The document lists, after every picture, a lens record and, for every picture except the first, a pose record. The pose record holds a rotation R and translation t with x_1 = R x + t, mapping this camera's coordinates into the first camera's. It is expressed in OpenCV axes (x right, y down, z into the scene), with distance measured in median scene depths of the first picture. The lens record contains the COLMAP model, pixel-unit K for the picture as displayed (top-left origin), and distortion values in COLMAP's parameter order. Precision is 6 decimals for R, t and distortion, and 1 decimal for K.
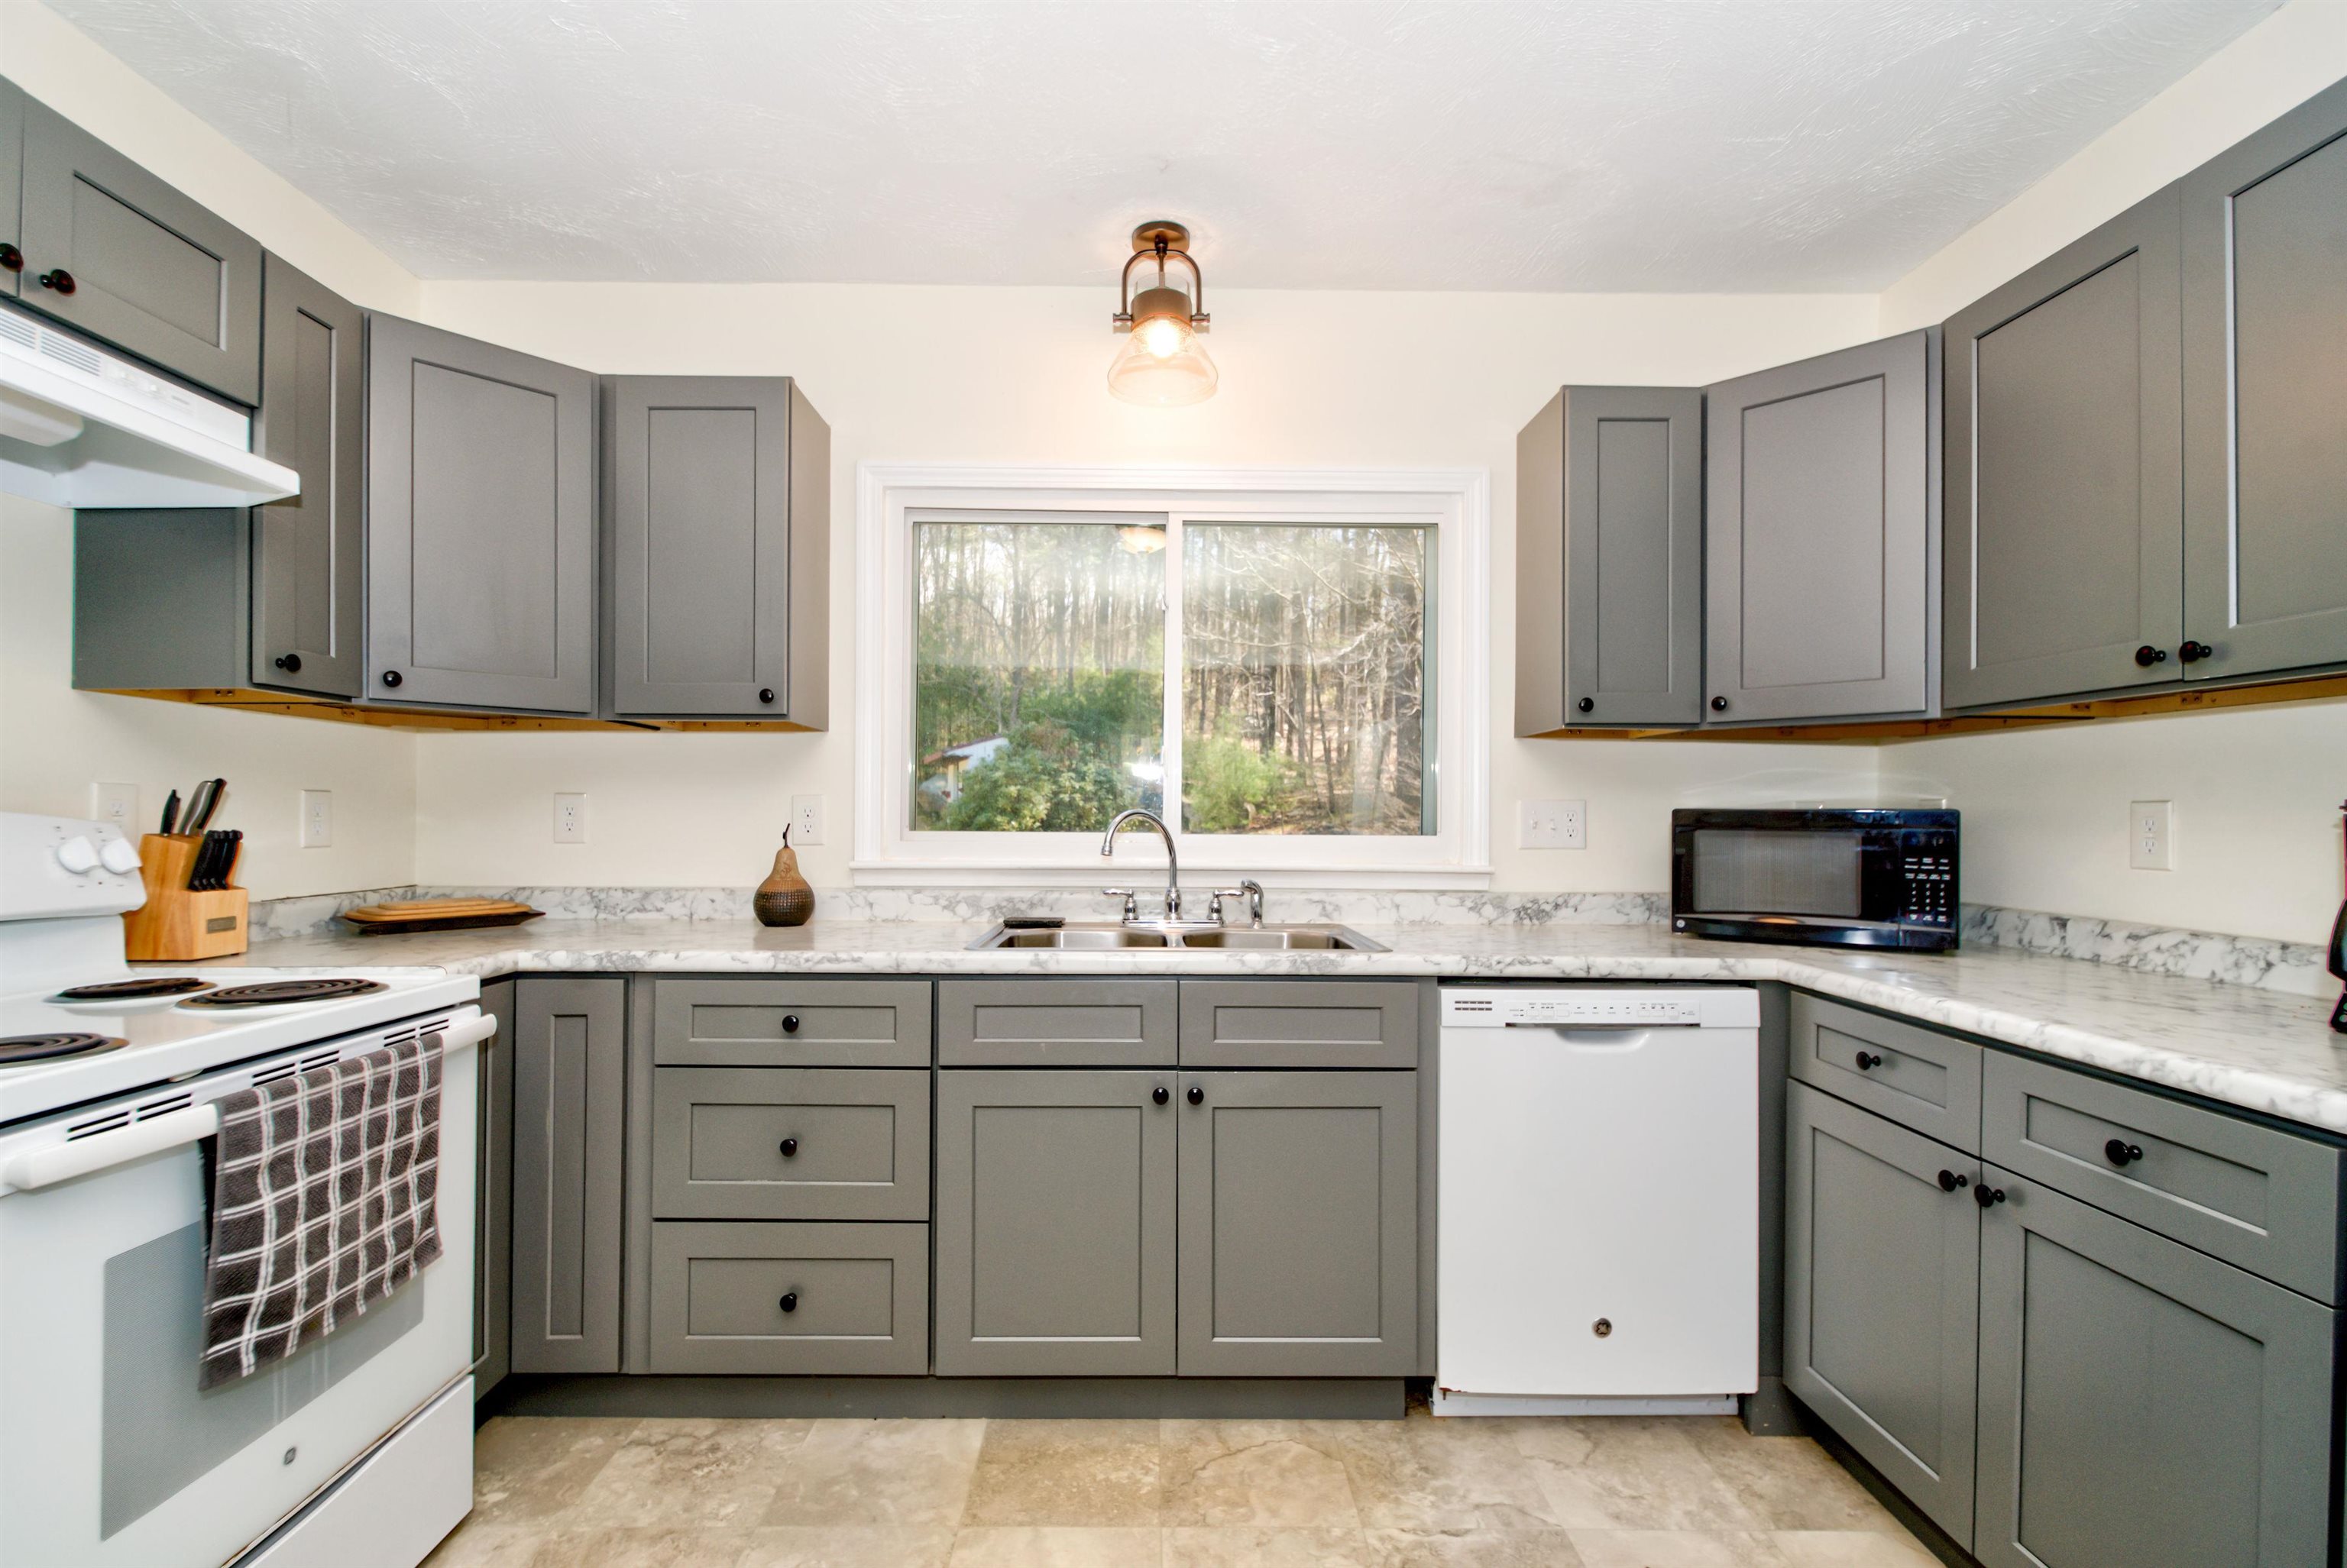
lens RADIAL K [[1035.3, 0, 1164.7], [0, 1035.3, 803.7], [0, 0, 1]] dist [-0.001382, -0.005830]
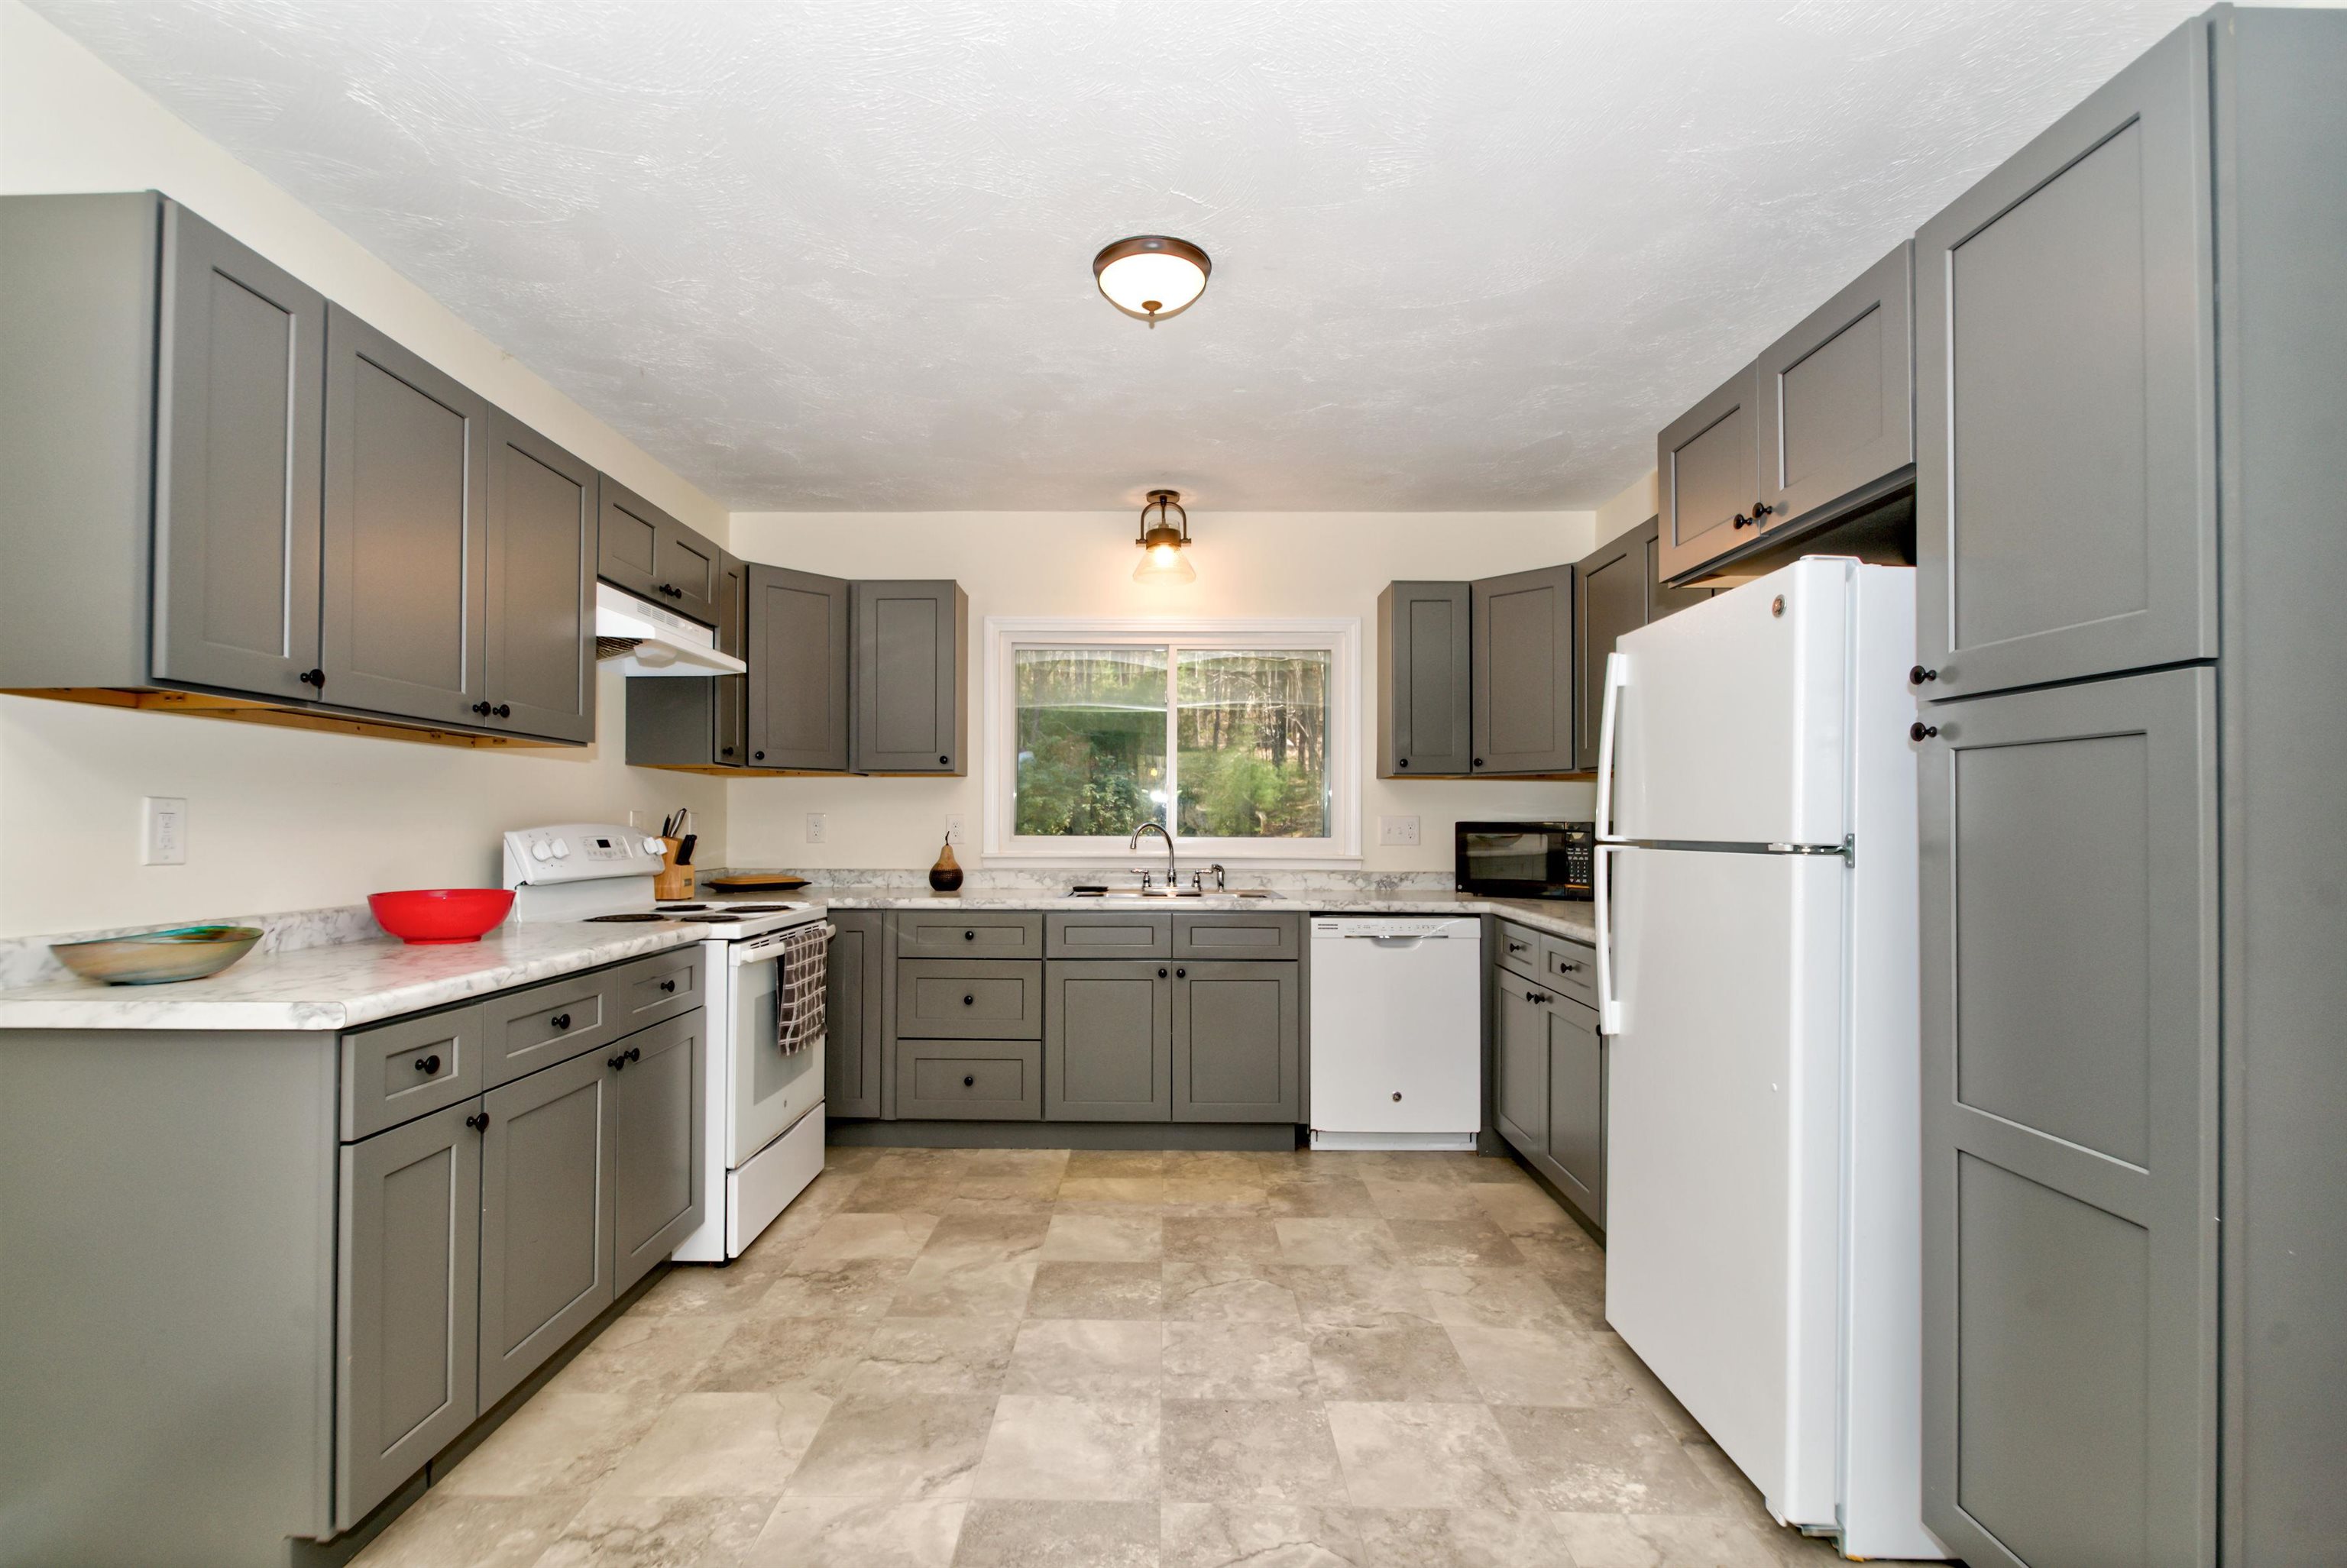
lens RADIAL K [[1035.3, 0, 1164.7], [0, 1035.3, 803.7], [0, 0, 1]] dist [-0.001382, -0.005830]
pose [[1.000000, -0.000315, -0.000298, -0.000274], [0.000312, 0.999940, -0.010989, -0.008942], [0.000301, 0.010989, 0.999940, -0.868959]]
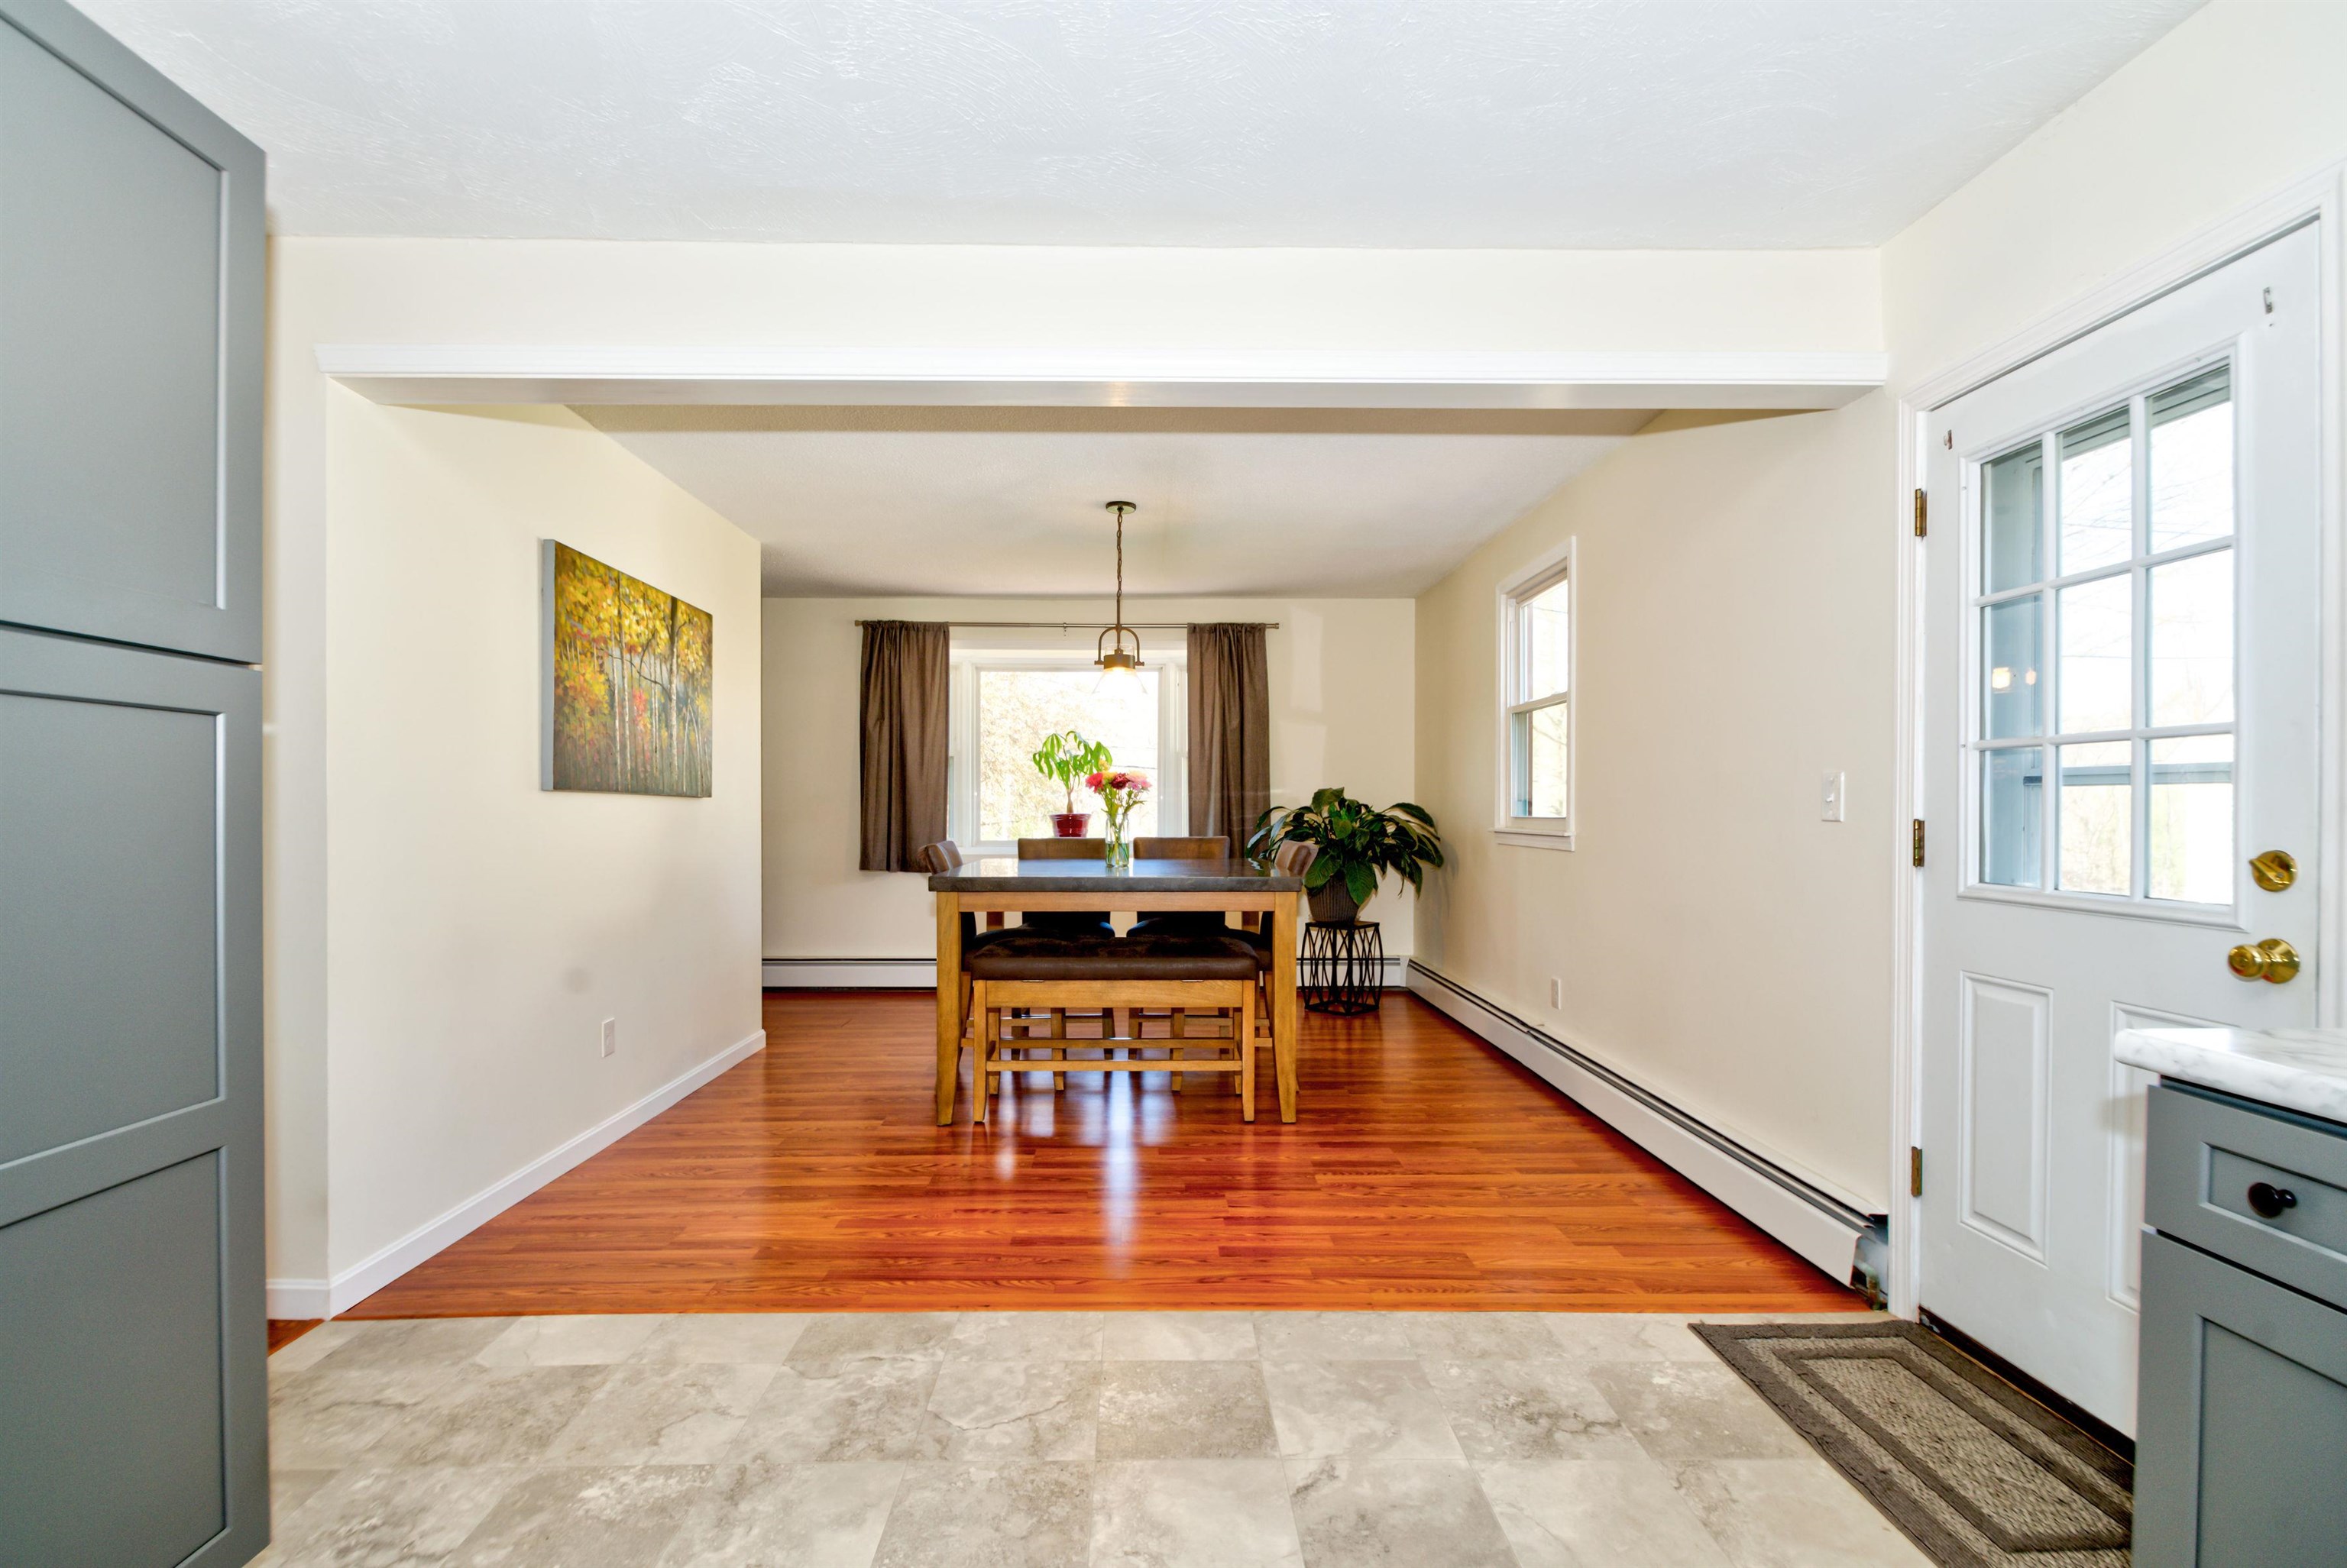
lens RADIAL K [[1052.1, 0, 1154.8], [0, 1052.1, 810.4], [0, 0, 1]] dist [0.001282, -0.007718]
pose [[-0.999868, -0.009964, -0.012841, -0.038985], [-0.009943, 0.999949, -0.001731, 0.012040], [0.012857, -0.001603, -0.999916, 0.941553]]
